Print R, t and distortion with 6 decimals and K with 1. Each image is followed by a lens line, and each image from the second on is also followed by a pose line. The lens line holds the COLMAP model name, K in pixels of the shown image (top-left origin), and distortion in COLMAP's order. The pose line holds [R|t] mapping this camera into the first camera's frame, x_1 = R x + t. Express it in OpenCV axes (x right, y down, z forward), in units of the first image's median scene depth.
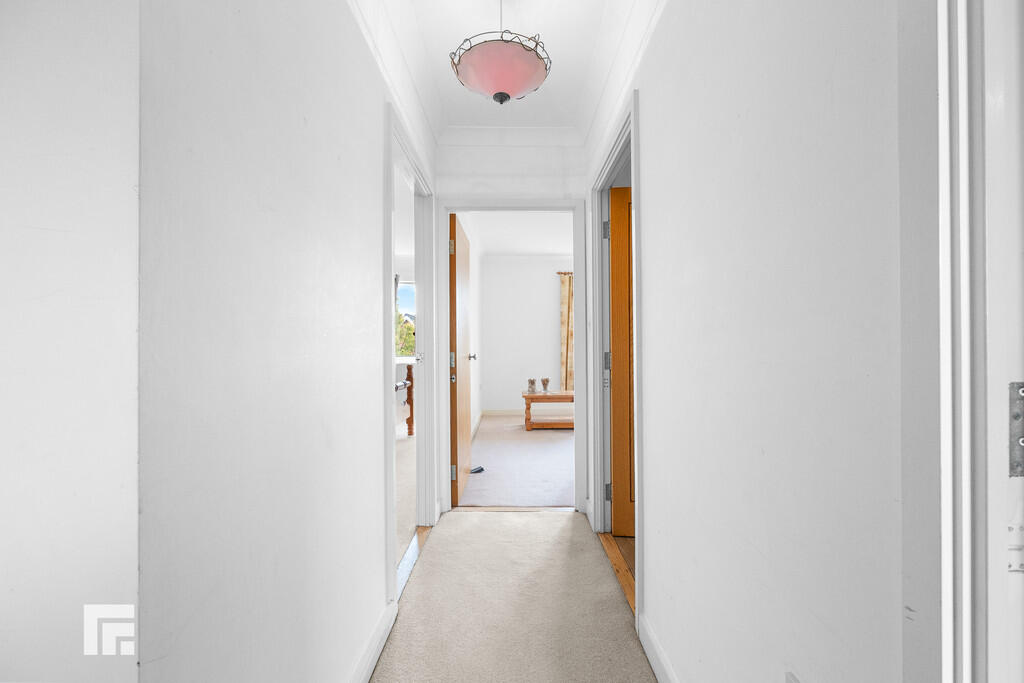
lens RADIAL K [[435.4, 0, 512.0], [0, 435.4, 341.5], [0, 0, 1]] dist [-0.003373, -0.000445]
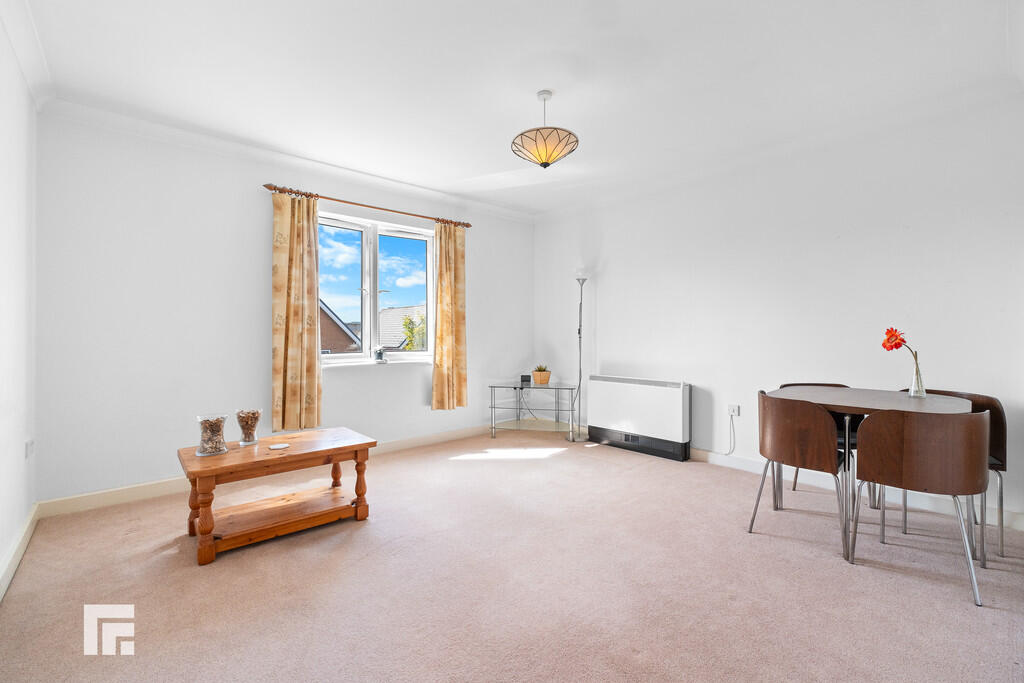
lens RADIAL K [[435.4, 0, 512.0], [0, 435.4, 341.5], [0, 0, 1]] dist [-0.003373, -0.000445]
pose [[0.757334, 0.002352, 0.653024, -0.003709], [-0.011087, 0.999896, 0.009256, 0.009496], [-0.652934, -0.014250, 0.757281, 0.452462]]
